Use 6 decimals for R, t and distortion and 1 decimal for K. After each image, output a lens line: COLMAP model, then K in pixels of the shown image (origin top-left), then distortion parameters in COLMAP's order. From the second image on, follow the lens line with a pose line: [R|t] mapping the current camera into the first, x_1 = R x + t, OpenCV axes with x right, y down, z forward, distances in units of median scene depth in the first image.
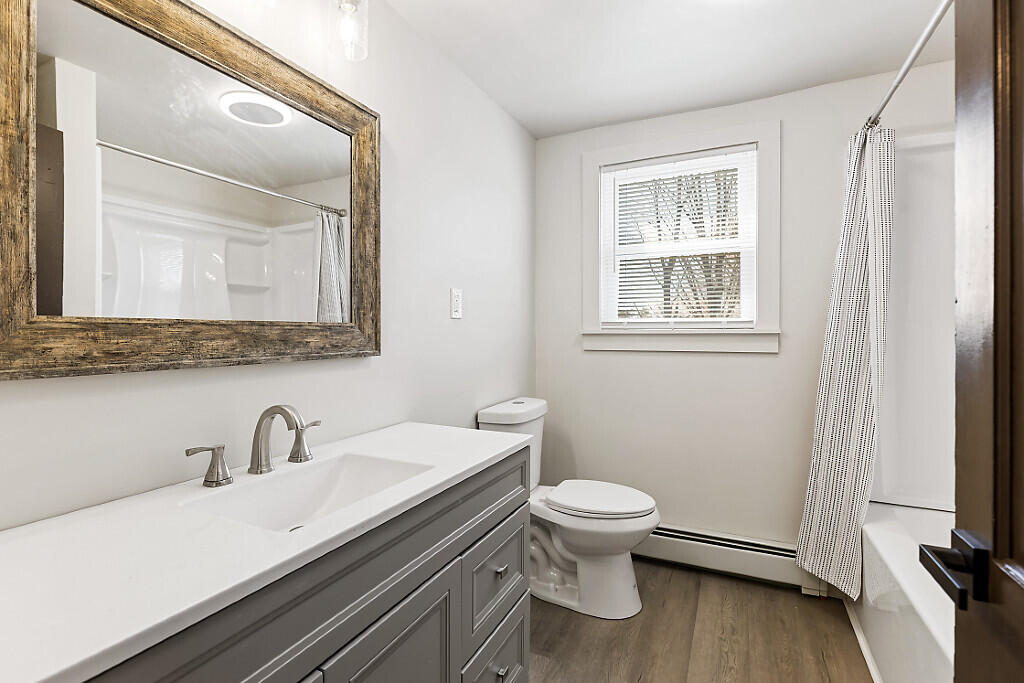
lens RADIAL K [[466.4, 0, 503.8], [0, 466.4, 337.7], [0, 0, 1]] dist [-0.000743, 0.000094]
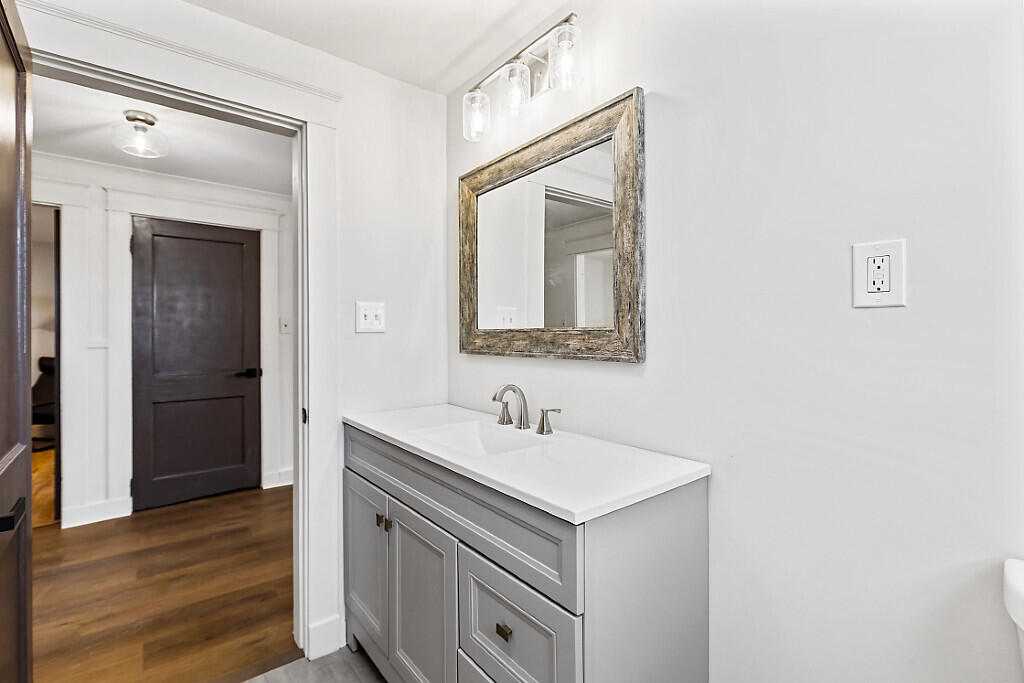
lens RADIAL K [[466.4, 0, 503.8], [0, 466.4, 337.7], [0, 0, 1]] dist [-0.000743, 0.000094]
pose [[-0.430212, 0.006967, -0.902701, 0.736651], [-0.007821, 0.999904, 0.011445, -0.019778], [0.902694, 0.011984, -0.430116, 1.349110]]
